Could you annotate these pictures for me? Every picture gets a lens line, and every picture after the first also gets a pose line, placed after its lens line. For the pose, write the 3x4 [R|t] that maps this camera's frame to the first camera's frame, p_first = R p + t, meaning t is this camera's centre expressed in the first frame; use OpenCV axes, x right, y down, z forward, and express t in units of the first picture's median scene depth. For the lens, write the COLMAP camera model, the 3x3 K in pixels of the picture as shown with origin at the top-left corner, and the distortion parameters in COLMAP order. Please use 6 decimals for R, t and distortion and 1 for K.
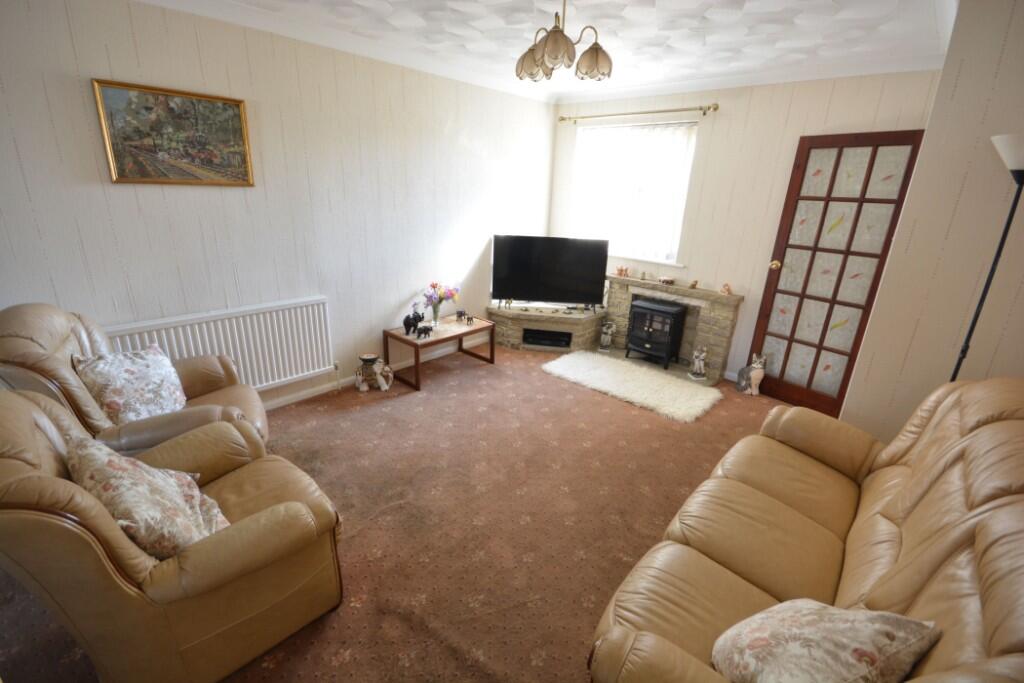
lens RADIAL K [[455.6, 0, 514.3], [0, 455.6, 342.1], [0, 0, 1]] dist [-0.024258, -0.001413]
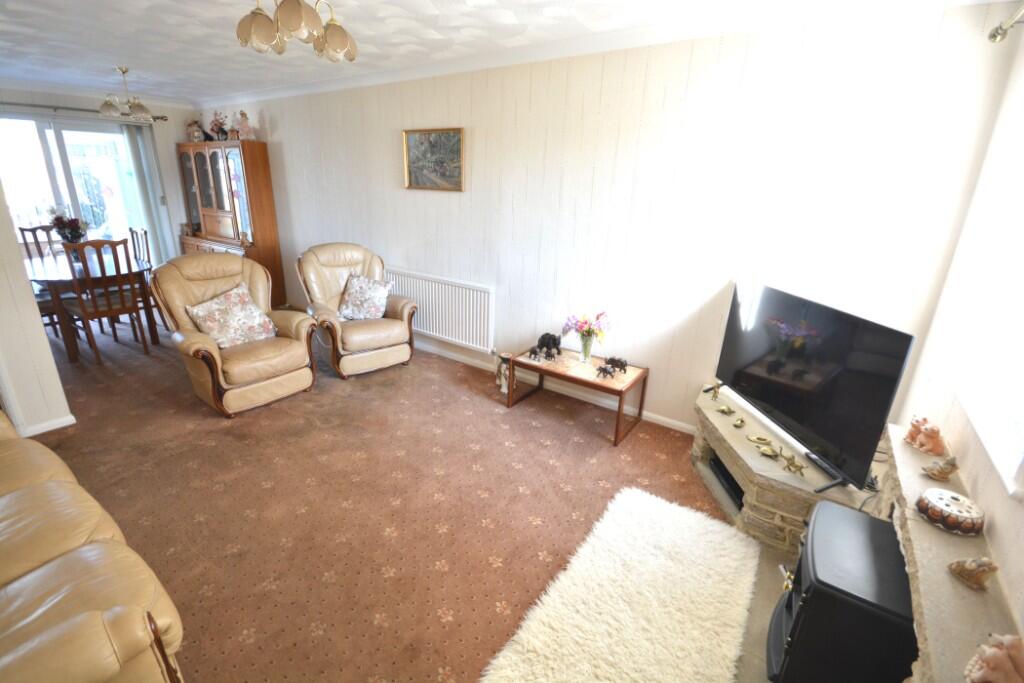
lens RADIAL K [[455.6, 0, 512.1], [0, 455.6, 340.0], [0, 0, 1]] dist [-0.024258, -0.001413]
pose [[0.096323, 0.277513, -0.955881, 0.889973], [-0.350003, 0.908458, 0.228475, -0.324590], [0.931783, 0.312554, 0.184635, 1.090838]]
